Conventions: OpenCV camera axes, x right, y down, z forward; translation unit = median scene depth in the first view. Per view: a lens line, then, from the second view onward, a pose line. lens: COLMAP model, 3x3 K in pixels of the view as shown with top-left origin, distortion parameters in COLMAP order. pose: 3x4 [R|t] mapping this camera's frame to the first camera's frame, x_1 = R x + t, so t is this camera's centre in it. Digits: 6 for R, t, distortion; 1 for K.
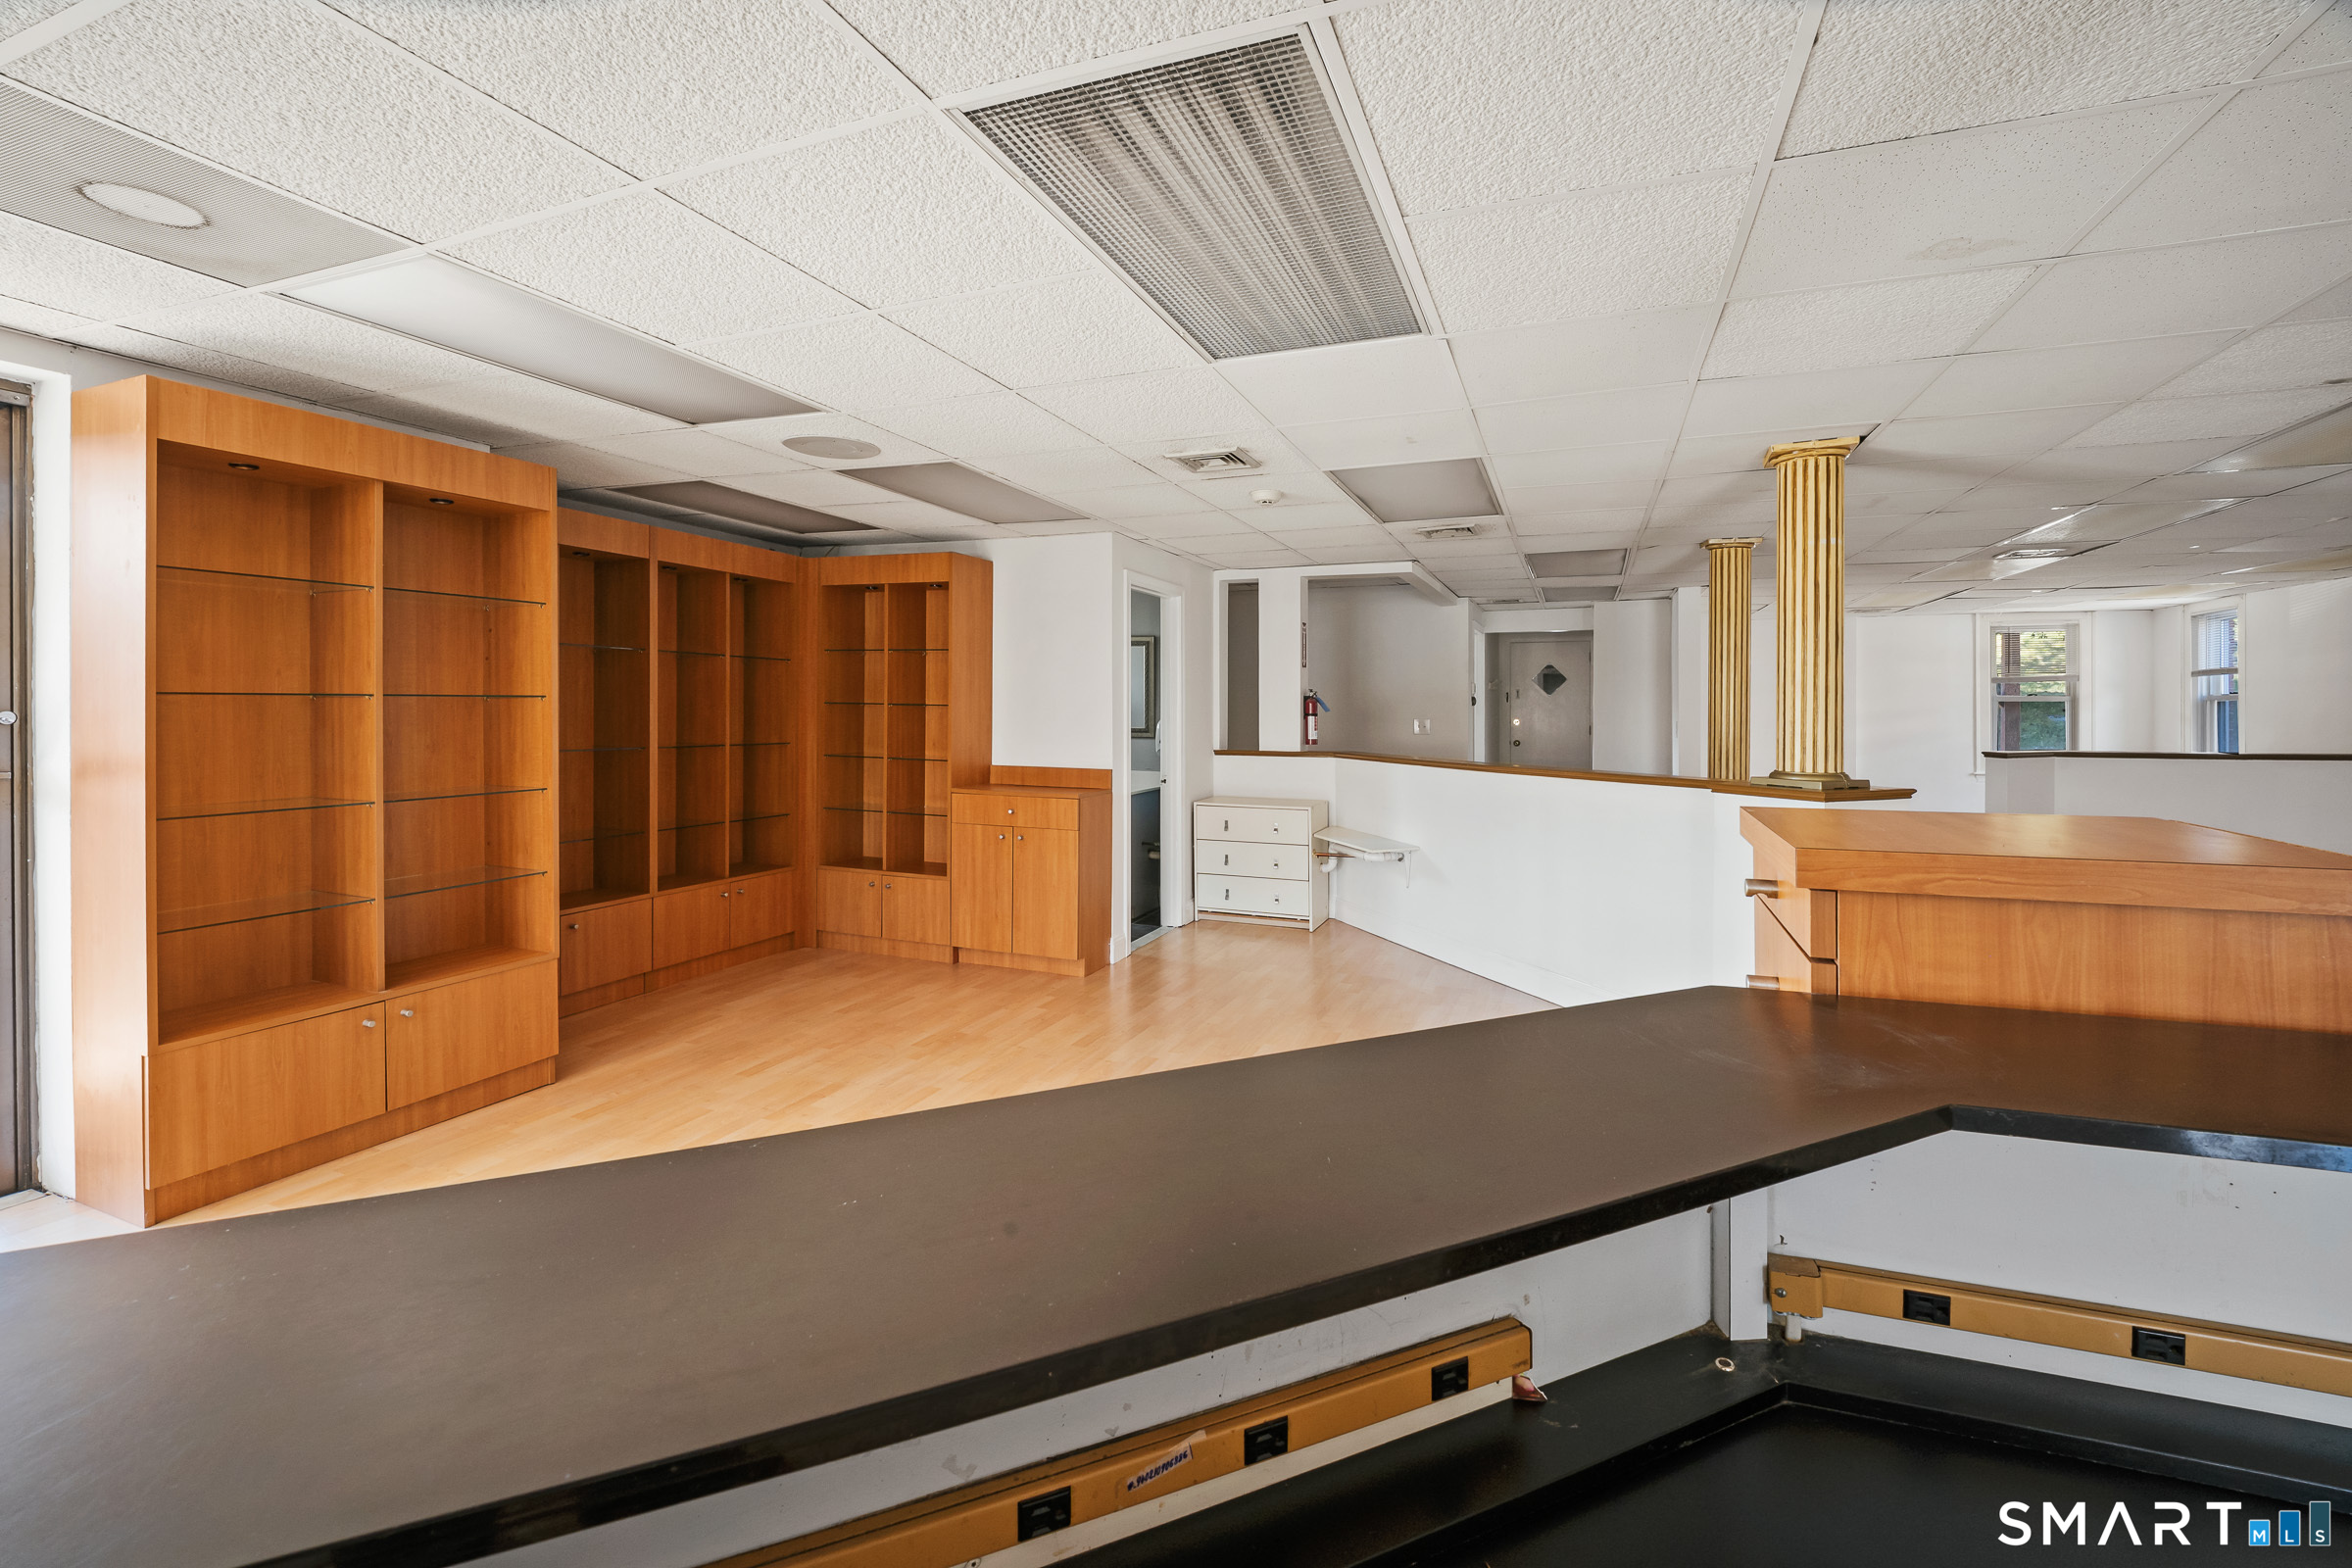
lens RADIAL K [[989.7, 0, 1176.5], [0, 989.7, 711.0], [0, 0, 1]] dist [-0.000677, -0.008600]
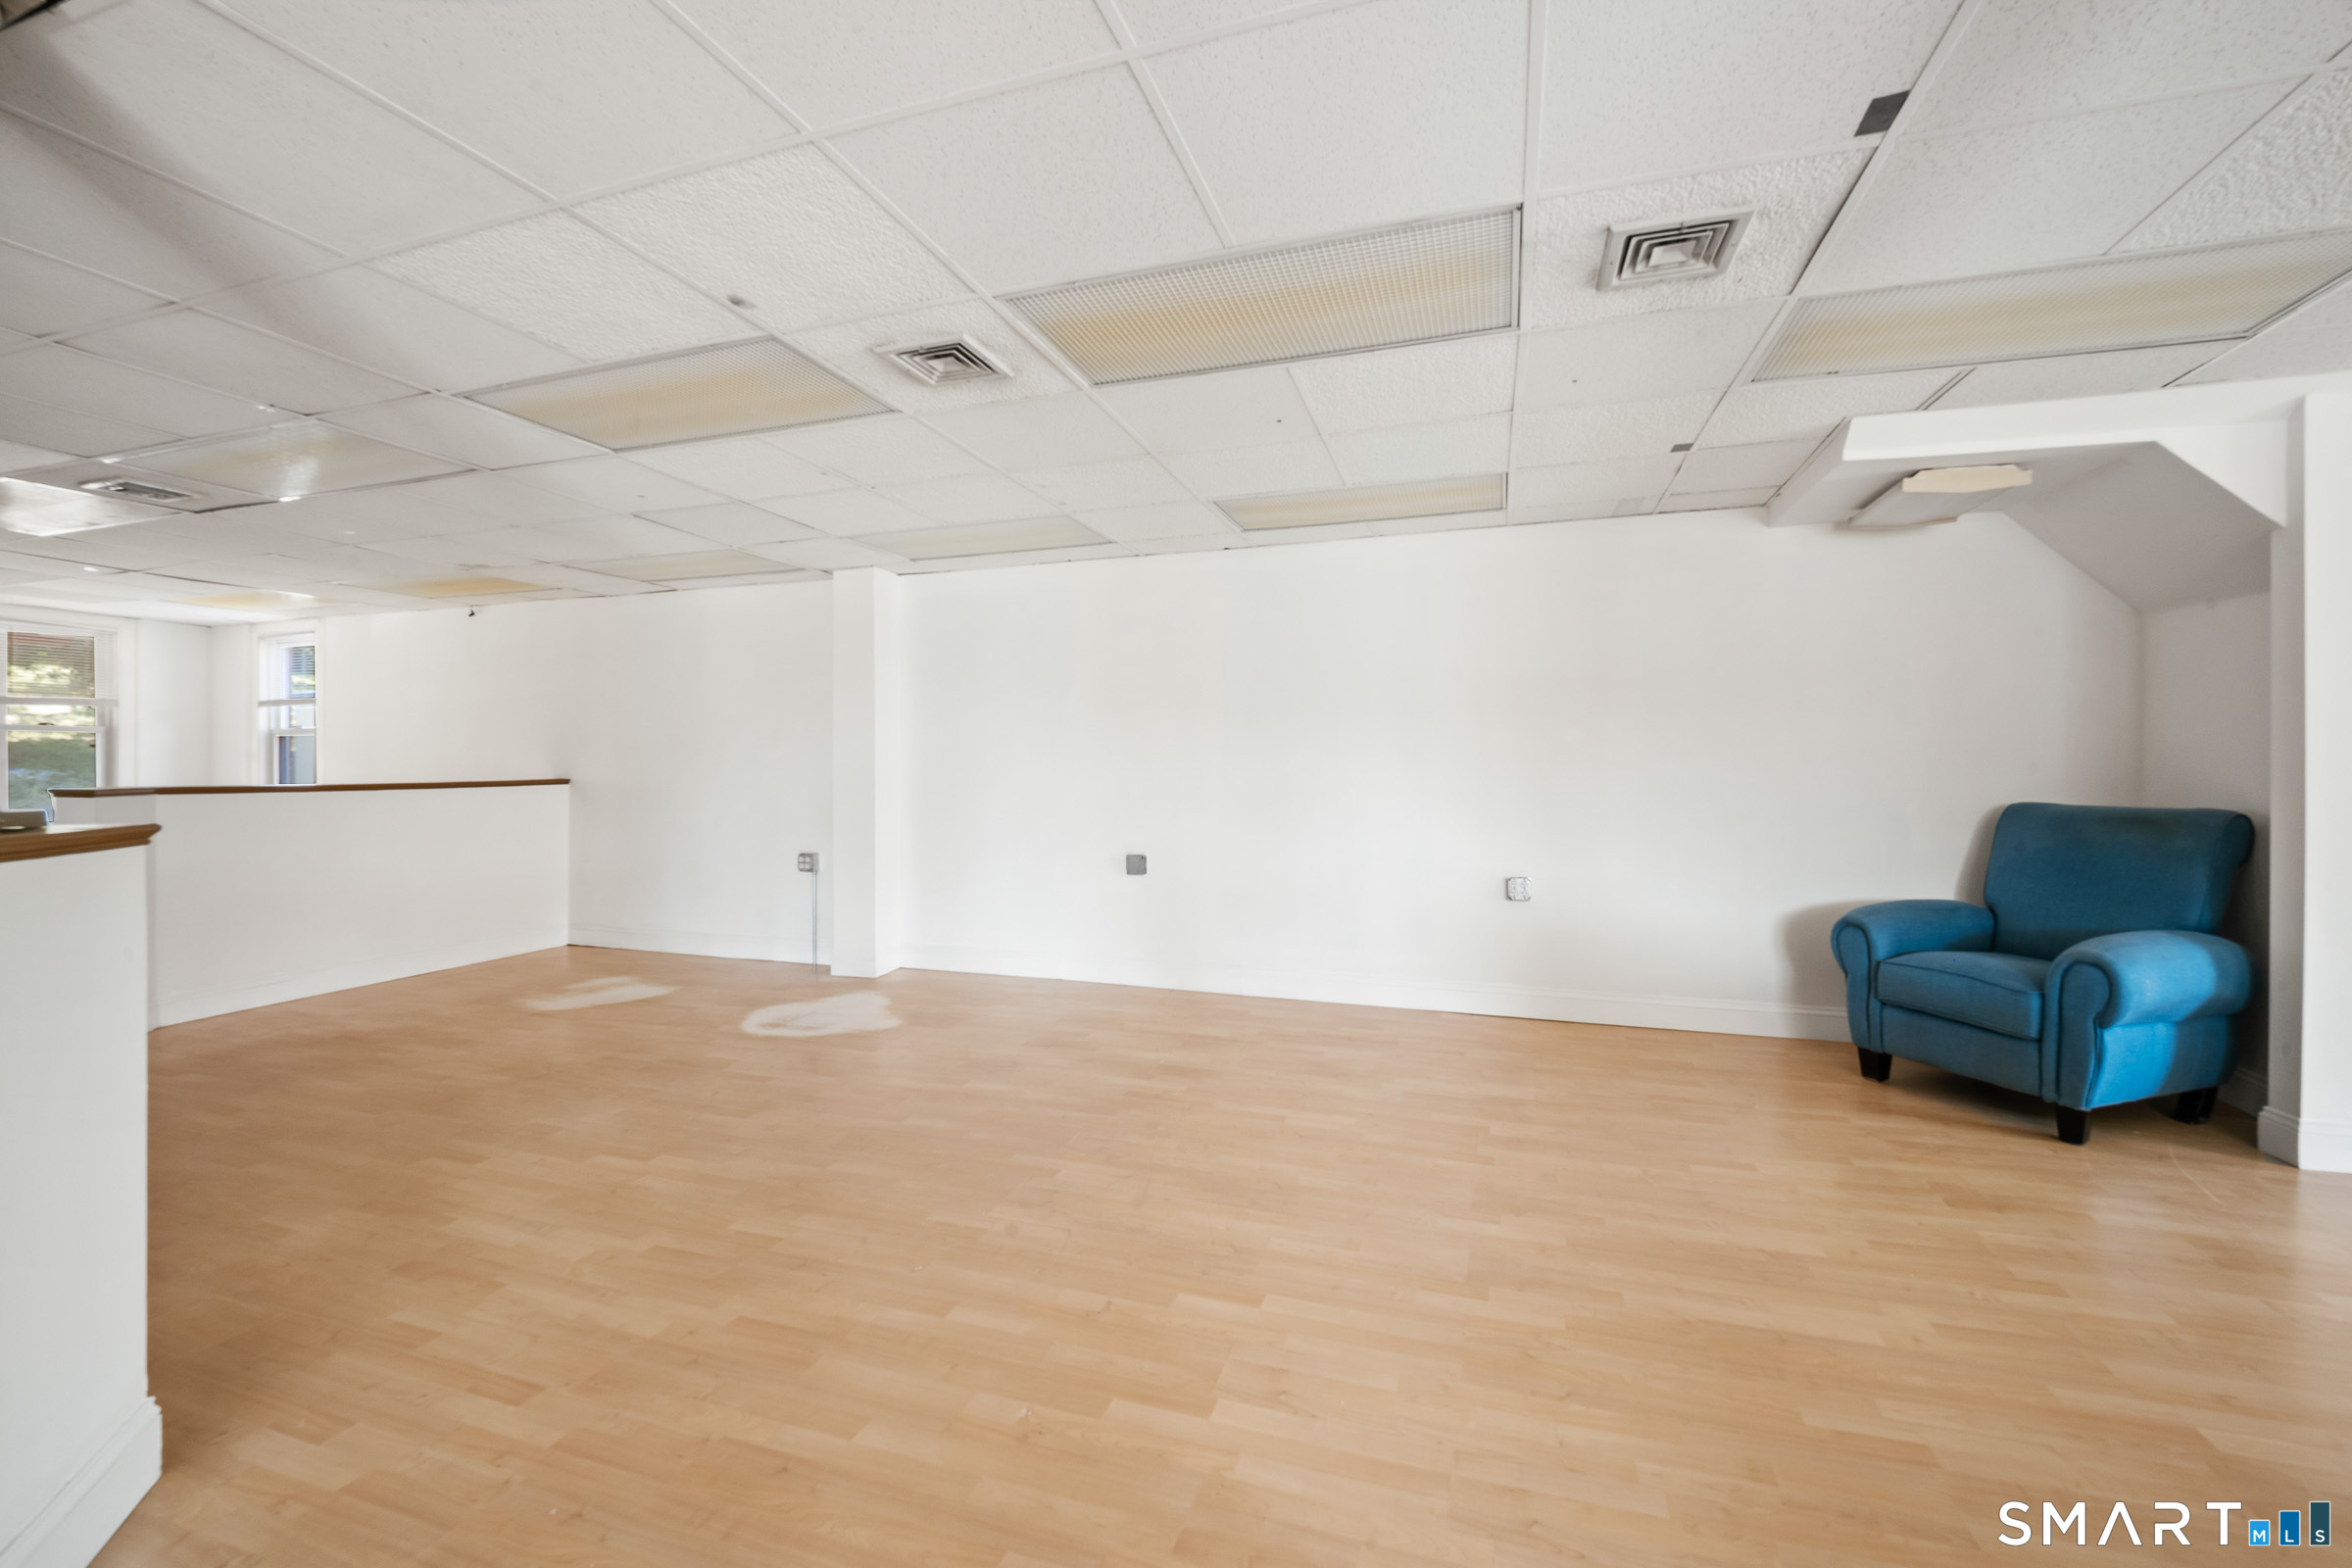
lens RADIAL K [[989.7, 0, 1163.8], [0, 989.7, 751.4], [0, 0, 1]] dist [-0.000677, -0.008600]
pose [[-0.065832, 0.017610, 0.997675, 0.179008], [0.004812, 0.999838, -0.017331, 0.037334], [-0.997819, 0.003659, -0.065906, 0.345433]]
